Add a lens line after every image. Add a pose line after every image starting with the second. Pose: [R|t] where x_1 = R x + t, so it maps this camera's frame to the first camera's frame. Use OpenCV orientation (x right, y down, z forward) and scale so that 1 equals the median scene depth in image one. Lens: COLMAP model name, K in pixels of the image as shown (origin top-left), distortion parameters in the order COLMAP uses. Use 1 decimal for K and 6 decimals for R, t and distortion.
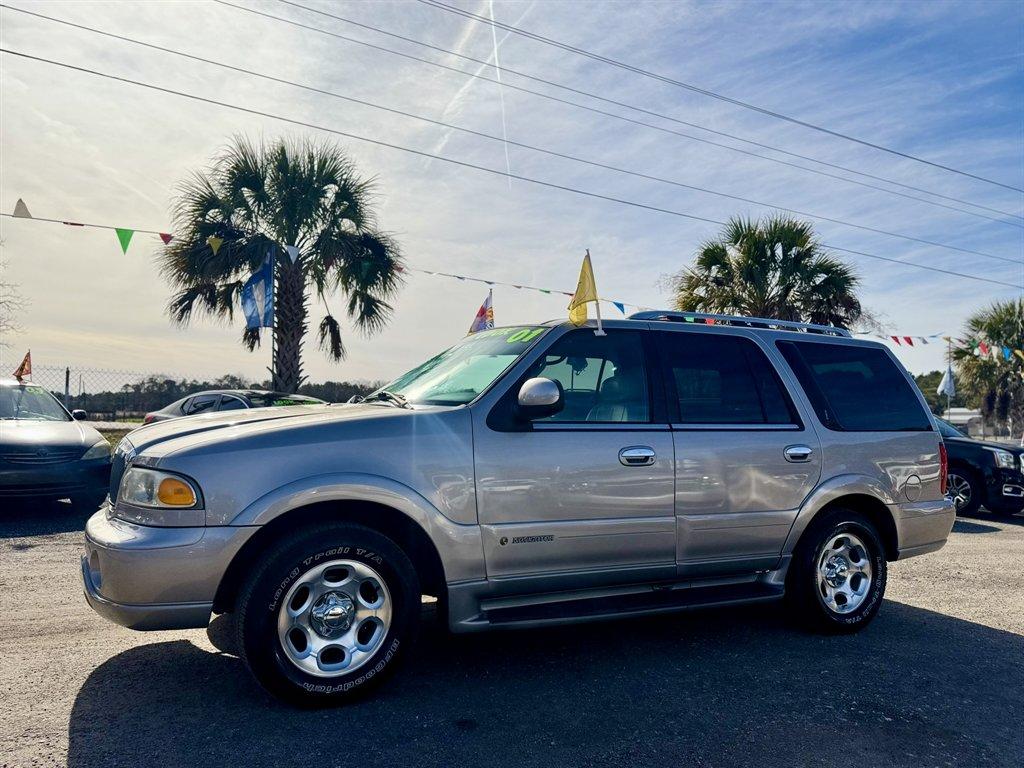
lens RADIAL K [[740.7, 0, 520.2], [0, 740.7, 371.5], [0, 0, 1]] dist [0.050480, -0.046814]
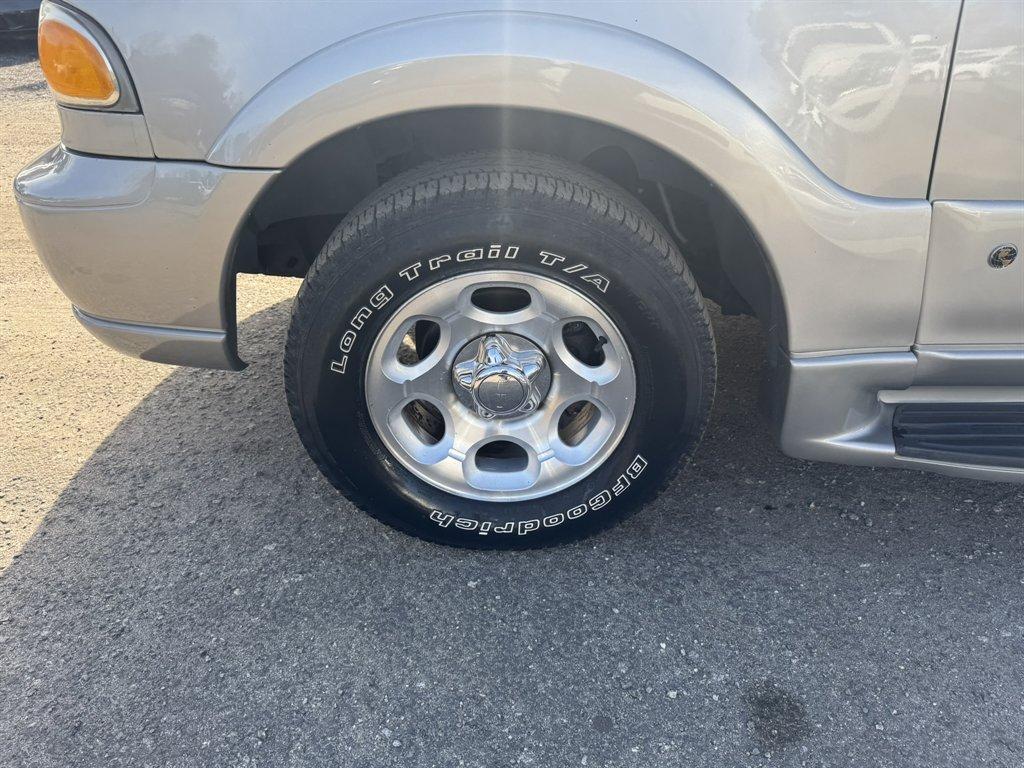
lens RADIAL K [[790.2, 0, 491.2], [0, 790.2, 419.0], [0, 0, 1]] dist [0.088684, -0.088835]
pose [[0.889868, 0.227221, -0.395607, -0.069854], [0.039284, 0.825761, 0.562650, 0.087914], [0.454523, -0.516226, 0.725893, 0.658155]]
